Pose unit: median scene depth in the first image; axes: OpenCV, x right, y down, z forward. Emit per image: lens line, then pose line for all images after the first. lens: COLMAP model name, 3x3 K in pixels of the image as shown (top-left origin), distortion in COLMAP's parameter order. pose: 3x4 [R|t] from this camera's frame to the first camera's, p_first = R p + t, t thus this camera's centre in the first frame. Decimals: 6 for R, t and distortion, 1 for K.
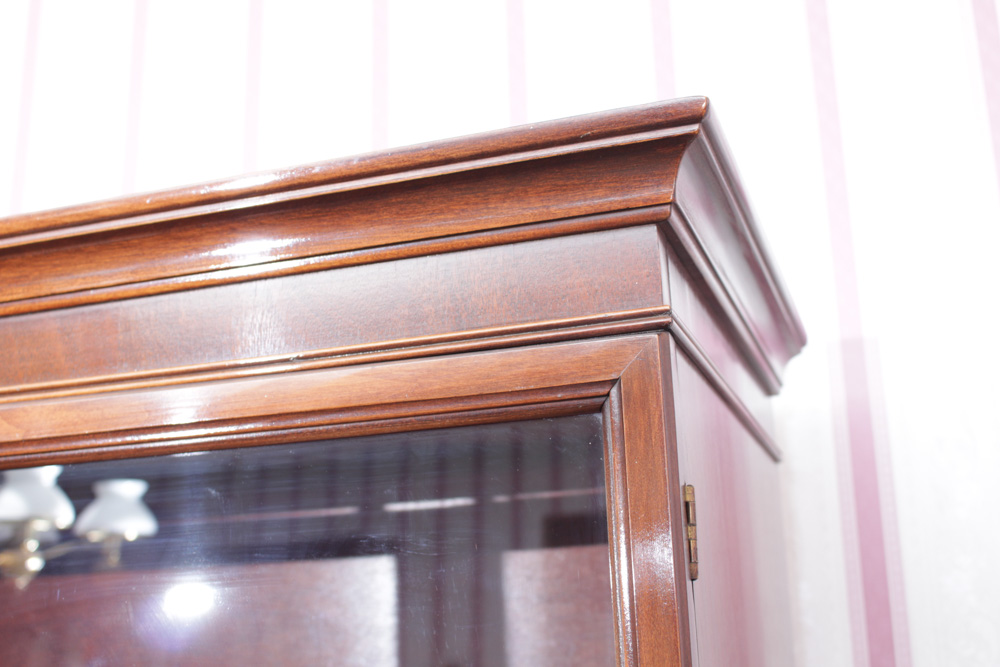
lens RADIAL K [[1223.3, 0, 501.7], [0, 1223.3, 332.0], [0, 0, 1]] dist [-0.078287, 0.000000]
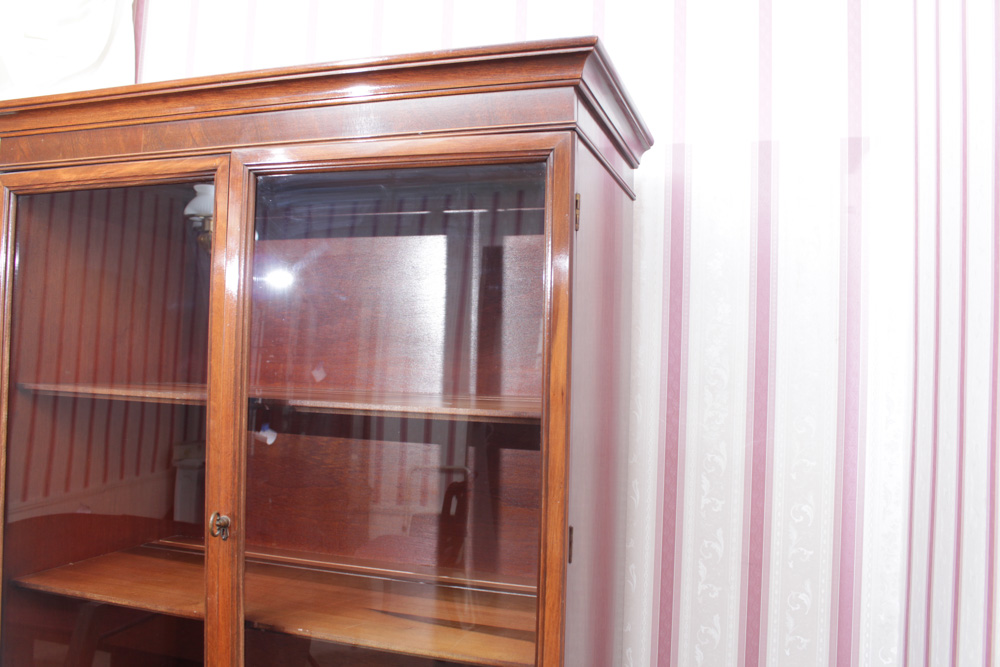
lens RADIAL K [[813.5, 0, 501.8], [0, 813.5, 333.6], [0, 0, 1]] dist [-0.142460, 0.095735]
pose [[0.998159, 0.057380, 0.019662, -0.019983], [-0.060436, 0.968369, 0.242092, 0.010723], [-0.005149, -0.242834, 0.970054, -0.674076]]
